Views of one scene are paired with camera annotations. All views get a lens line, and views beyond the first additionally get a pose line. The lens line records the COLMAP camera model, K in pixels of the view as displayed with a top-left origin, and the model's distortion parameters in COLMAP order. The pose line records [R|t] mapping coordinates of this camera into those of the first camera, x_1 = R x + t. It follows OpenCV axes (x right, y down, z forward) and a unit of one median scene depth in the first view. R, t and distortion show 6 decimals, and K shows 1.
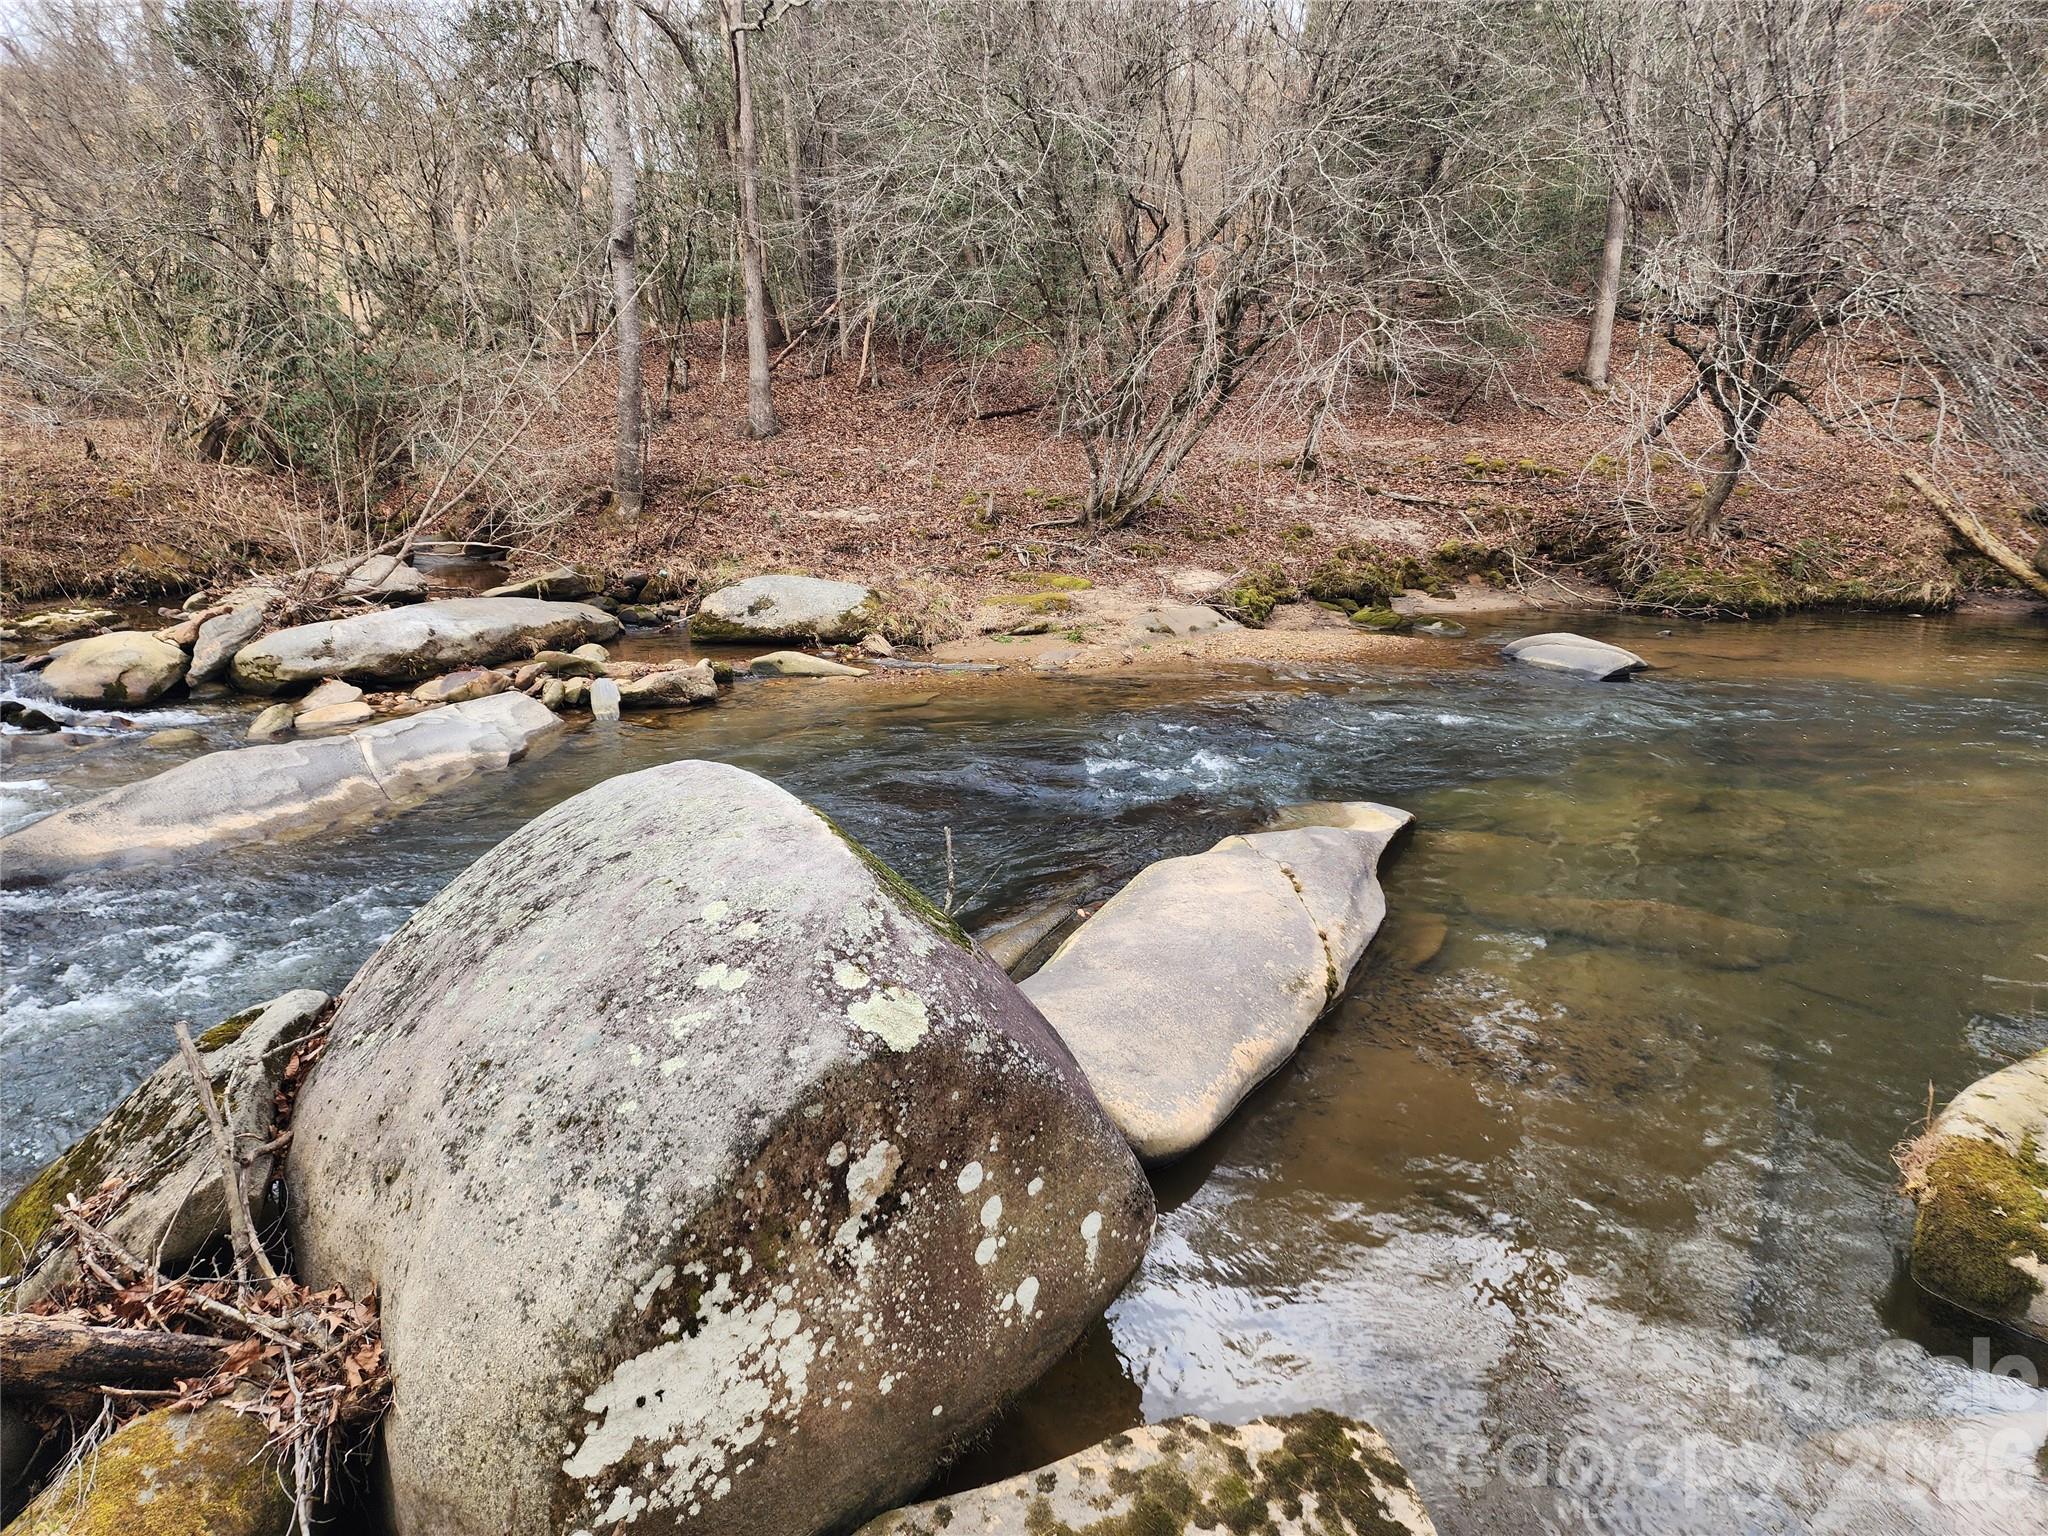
lens RADIAL K [[1350.6, 0, 1028.4], [0, 1350.6, 772.0], [0, 0, 1]] dist [0.082480, -0.068348]
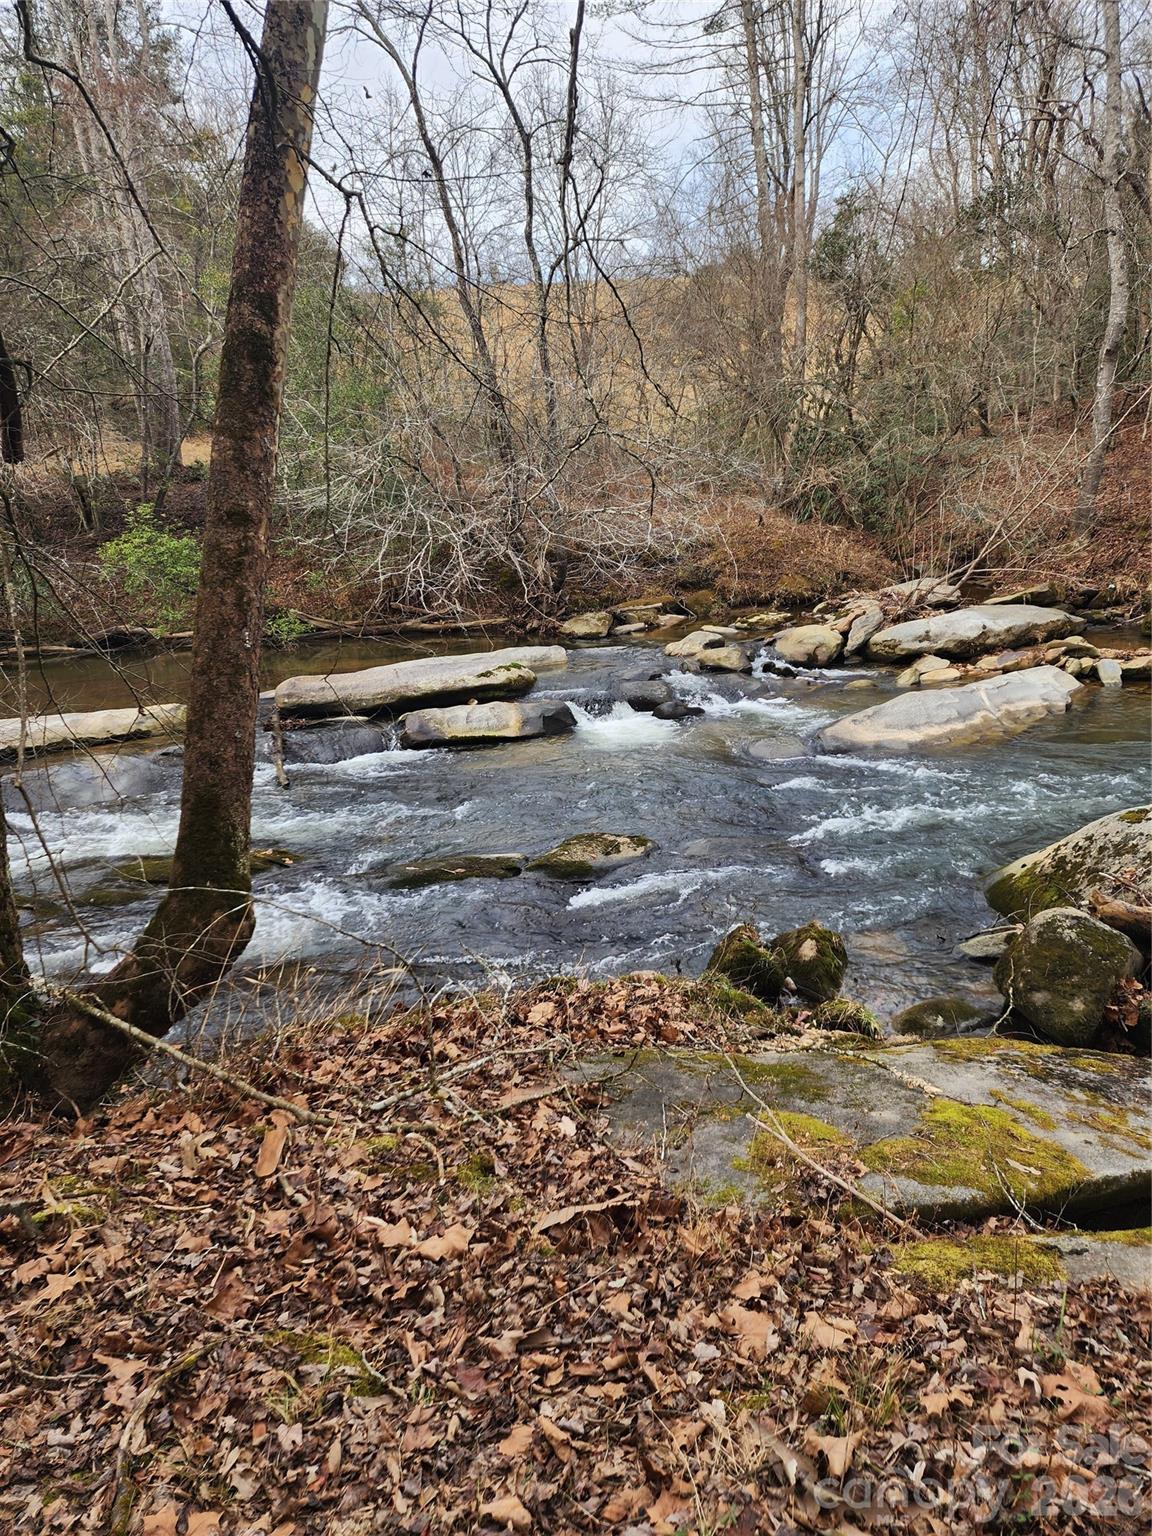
lens RADIAL K [[1012.9, 0, 584.5], [0, 1012.9, 770.3], [0, 0, 1]] dist [0.082480, -0.068348]
pose [[0.822292, 0.095710, -0.560960, -0.106119], [-0.078466, 0.995409, 0.054815, 0.026892], [0.563631, -0.001057, 0.826026, -0.186790]]
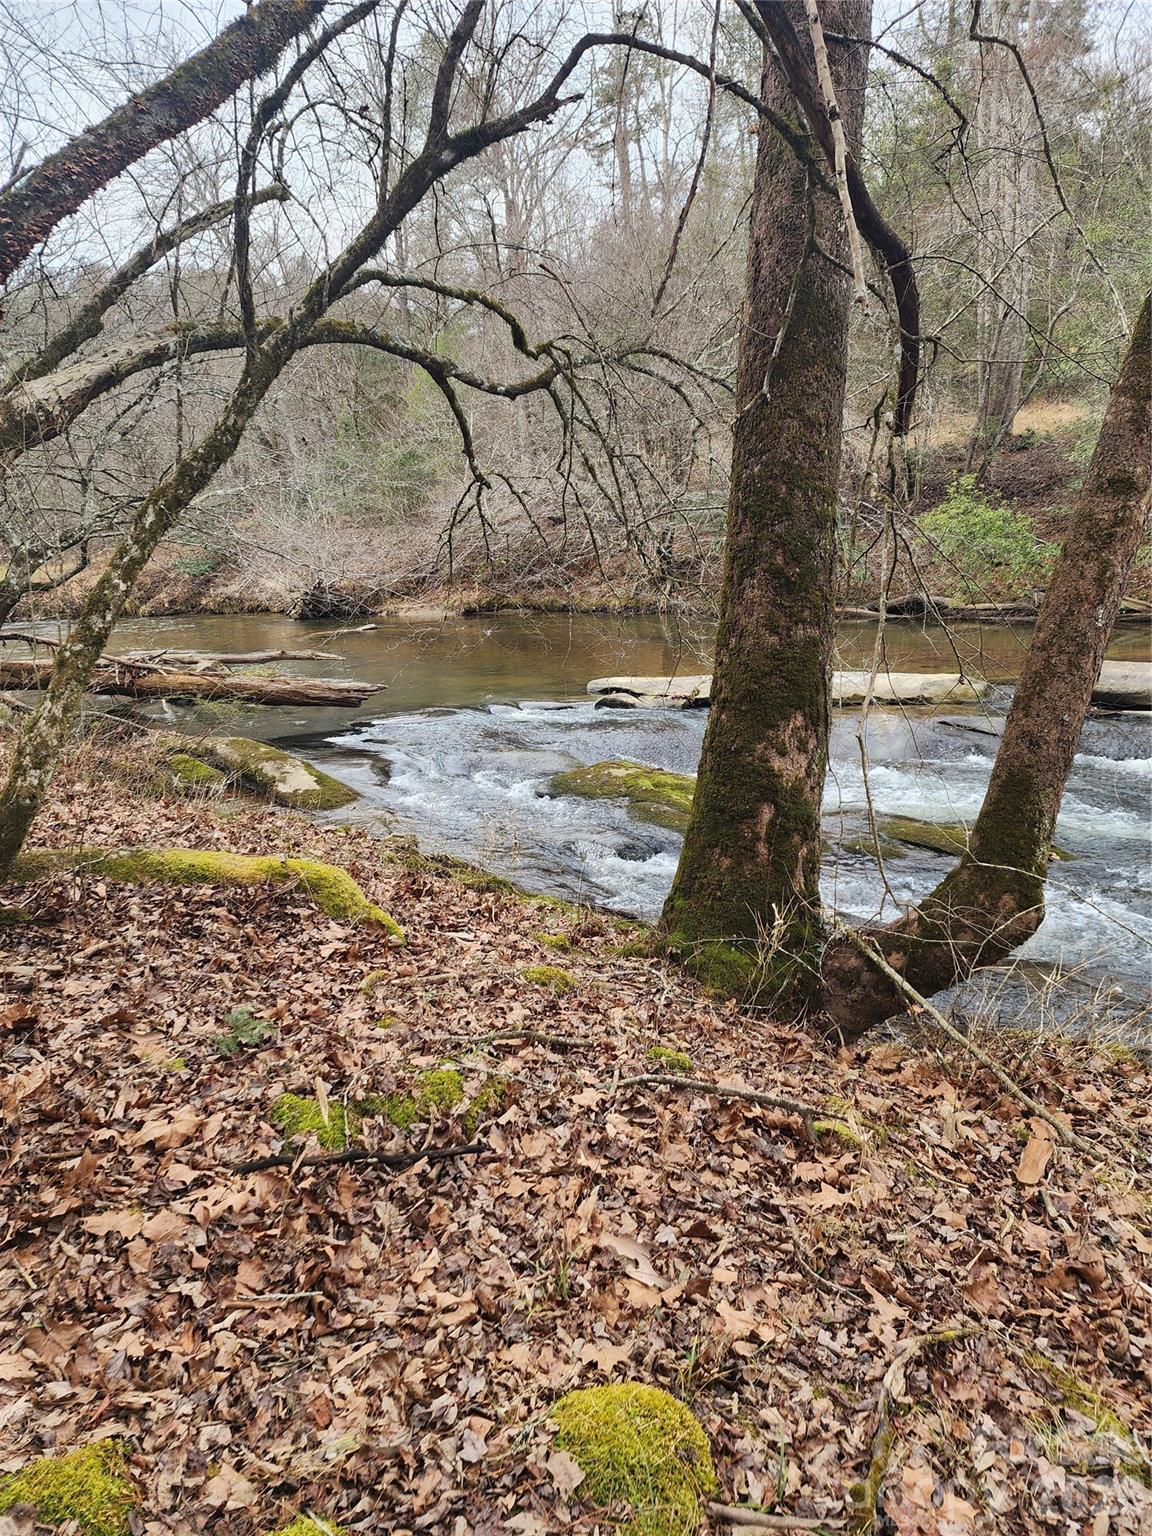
lens RADIAL K [[1012.9, 0, 575.3], [0, 1012.9, 760.2], [0, 0, 1]] dist [0.082480, -0.068348]
pose [[0.231365, 0.213434, -0.949166, -0.115587], [-0.189423, 0.966849, 0.171237, 0.028764], [0.954248, 0.140176, 0.264124, -0.195723]]
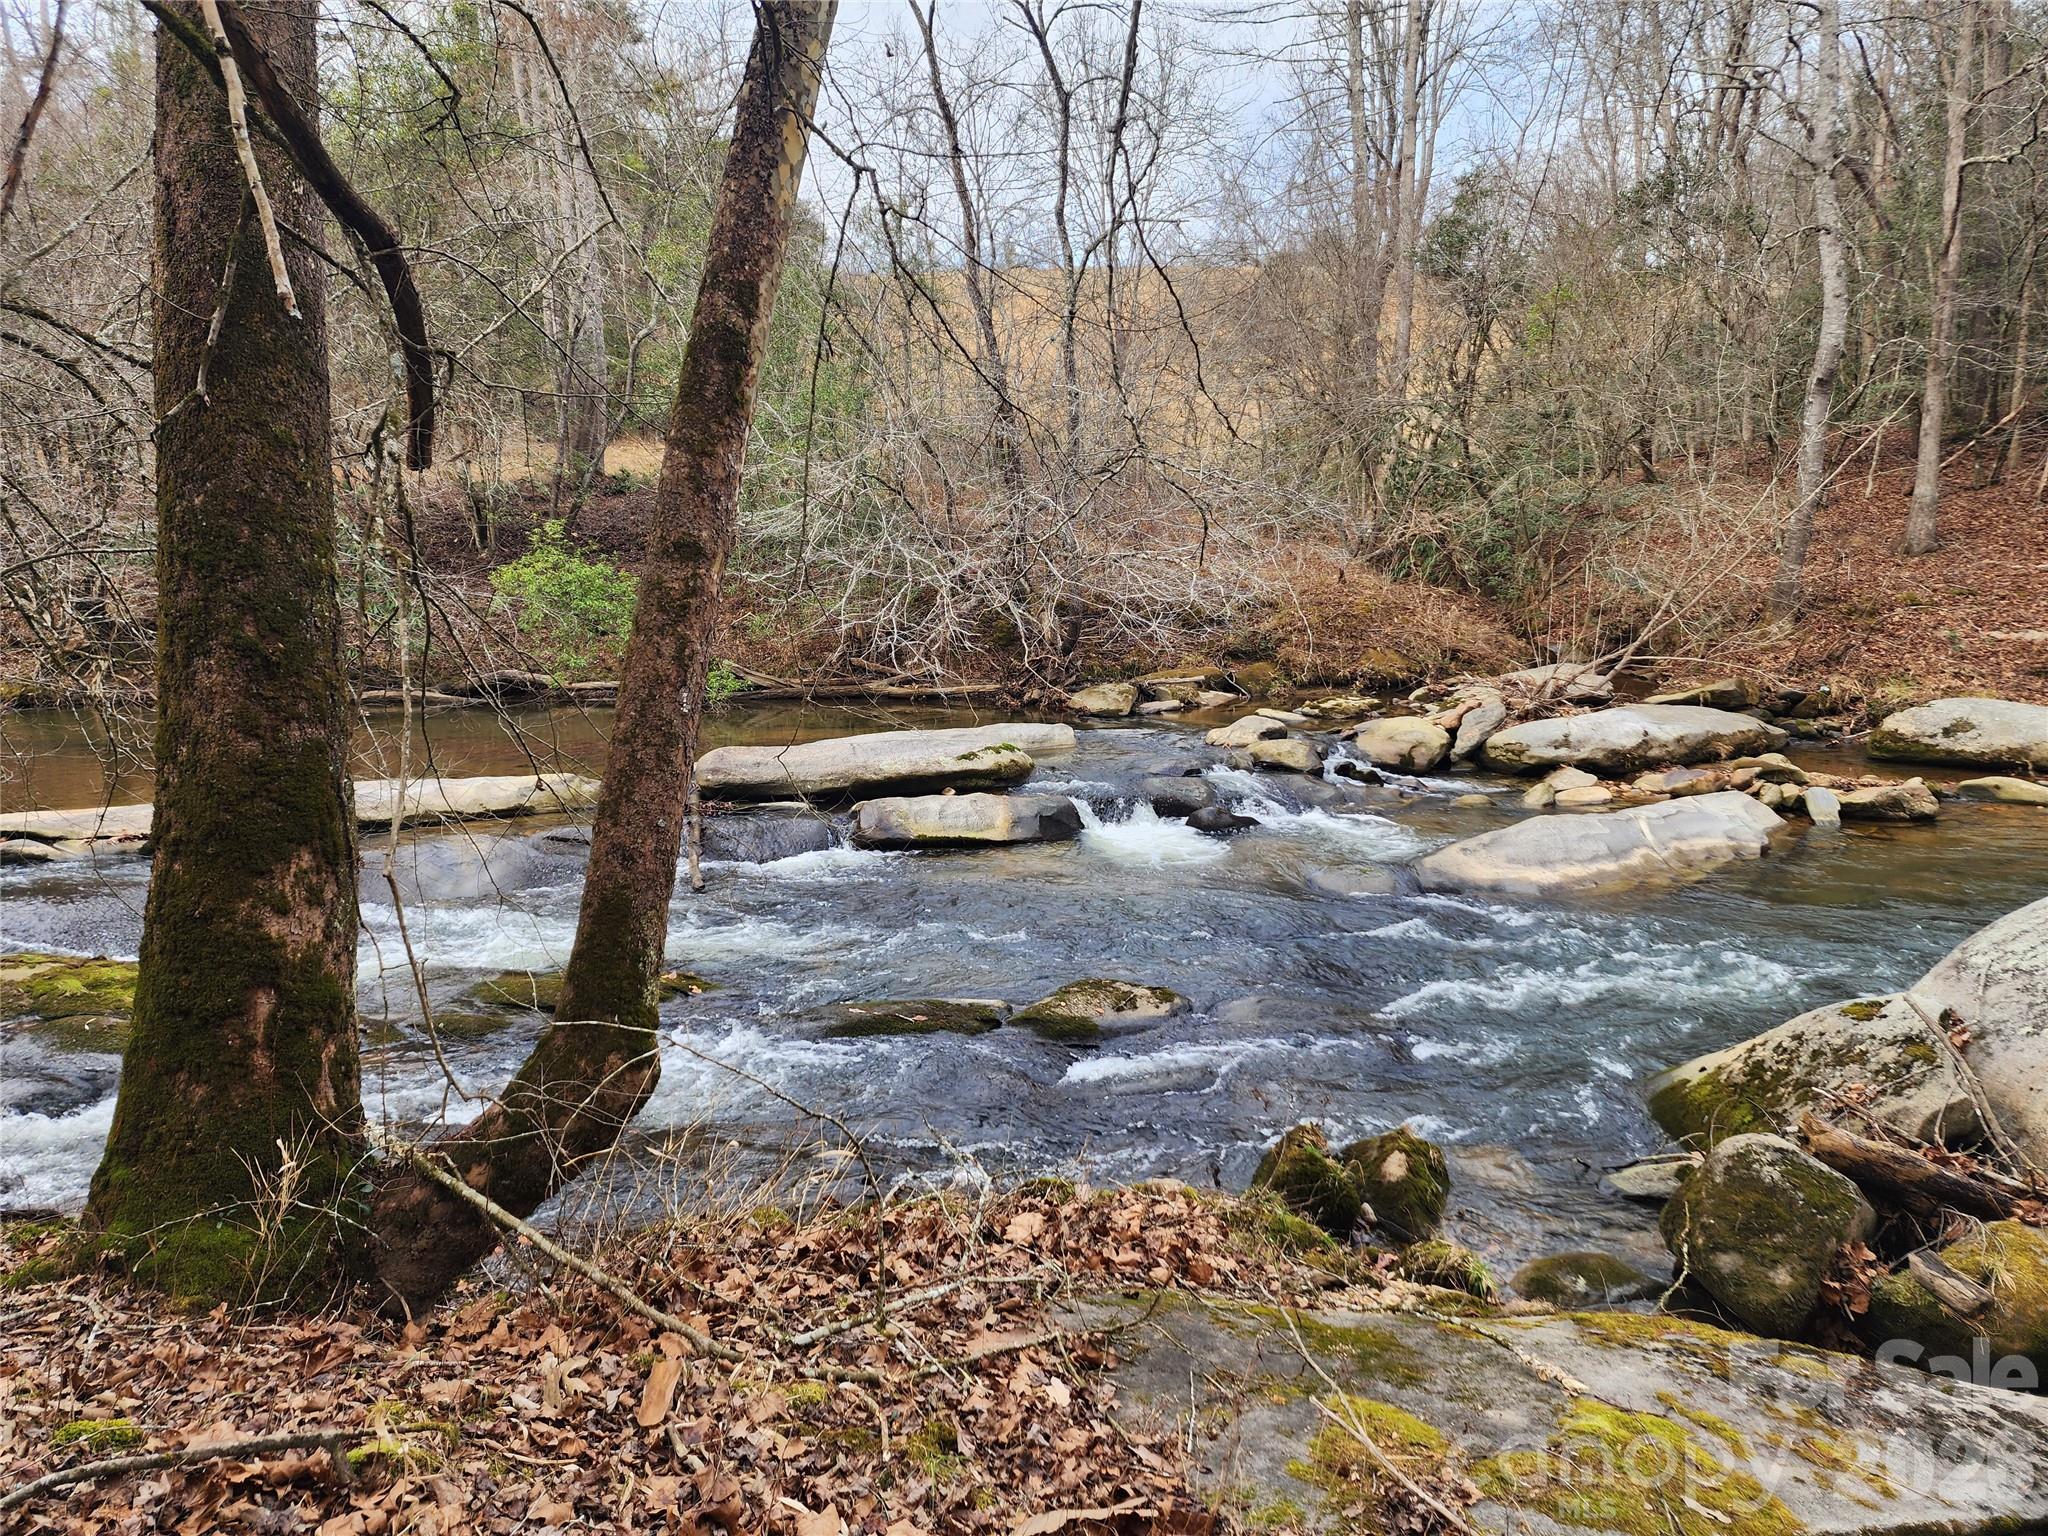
lens RADIAL K [[1350.6, 0, 1006.9], [0, 1350.6, 748.8], [0, 0, 1]] dist [0.082480, -0.068348]
pose [[0.780744, 0.083739, -0.619214, -0.107486], [-0.138192, 0.989580, -0.040416, 0.026117], [0.609378, 0.117125, 0.784181, -0.191024]]
